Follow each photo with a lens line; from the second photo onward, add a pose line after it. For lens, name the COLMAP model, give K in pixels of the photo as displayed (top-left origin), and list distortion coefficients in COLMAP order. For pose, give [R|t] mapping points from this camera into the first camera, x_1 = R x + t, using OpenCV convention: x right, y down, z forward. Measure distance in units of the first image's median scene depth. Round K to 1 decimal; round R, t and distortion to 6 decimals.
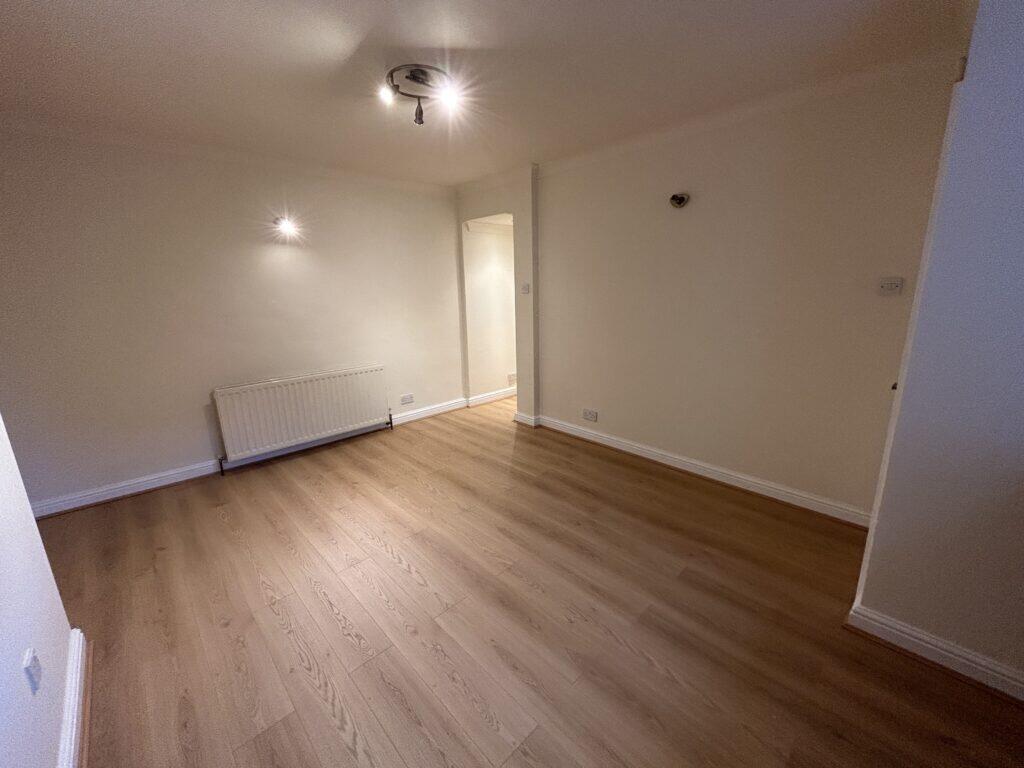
lens RADIAL K [[416.7, 0, 508.1], [0, 416.7, 381.8], [0, 0, 1]] dist [0.000167, 0.000426]
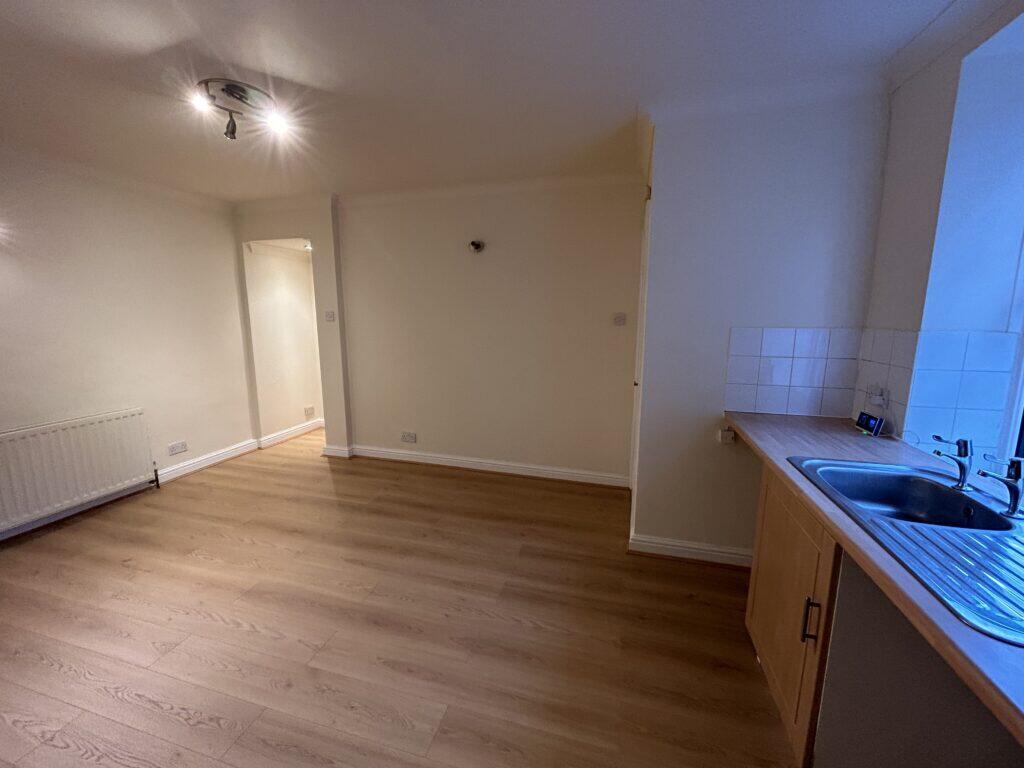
lens RADIAL K [[416.7, 0, 508.1], [0, 416.7, 381.8], [0, 0, 1]] dist [0.000167, 0.000426]
pose [[0.861342, -0.058543, 0.504642, -0.116750], [0.094900, 0.994394, -0.046622, 0.015509], [-0.499083, 0.088048, 0.862069, -0.040397]]
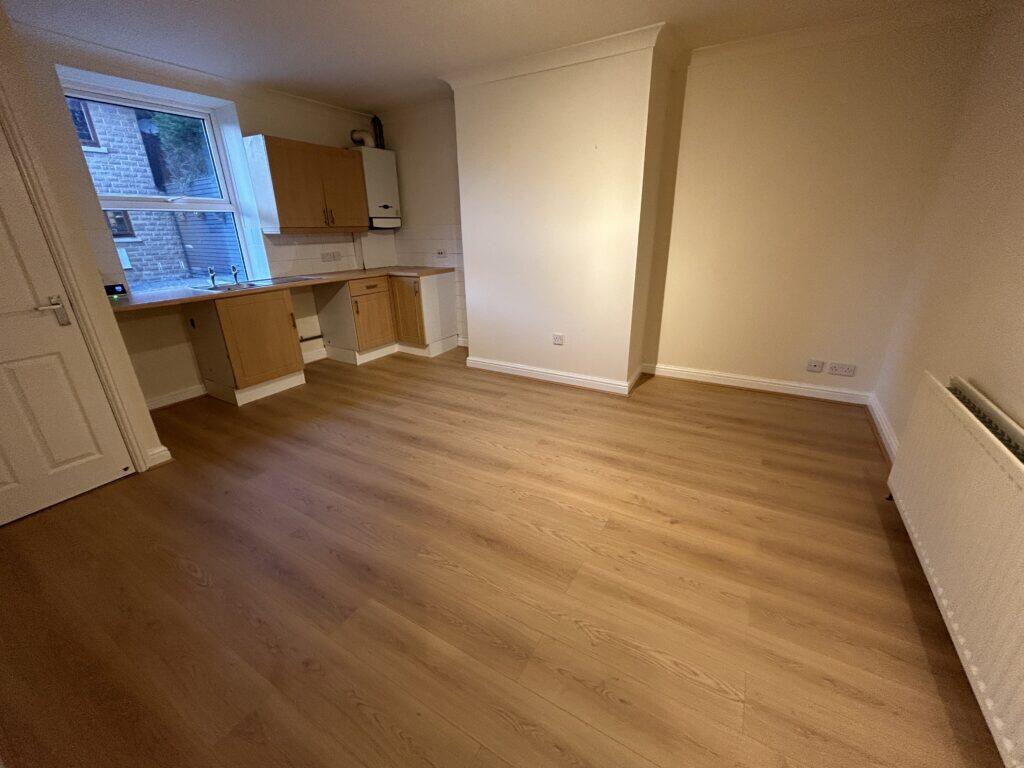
lens RADIAL K [[413.1, 0, 518.5], [0, 413.1, 382.2], [0, 0, 1]] dist [0.001396, 0.000615]
pose [[-0.955559, 0.145406, -0.256446, -0.011993], [-0.021755, 0.832742, 0.553233, -0.245256], [0.293997, 0.534226, -0.792571, 1.180555]]
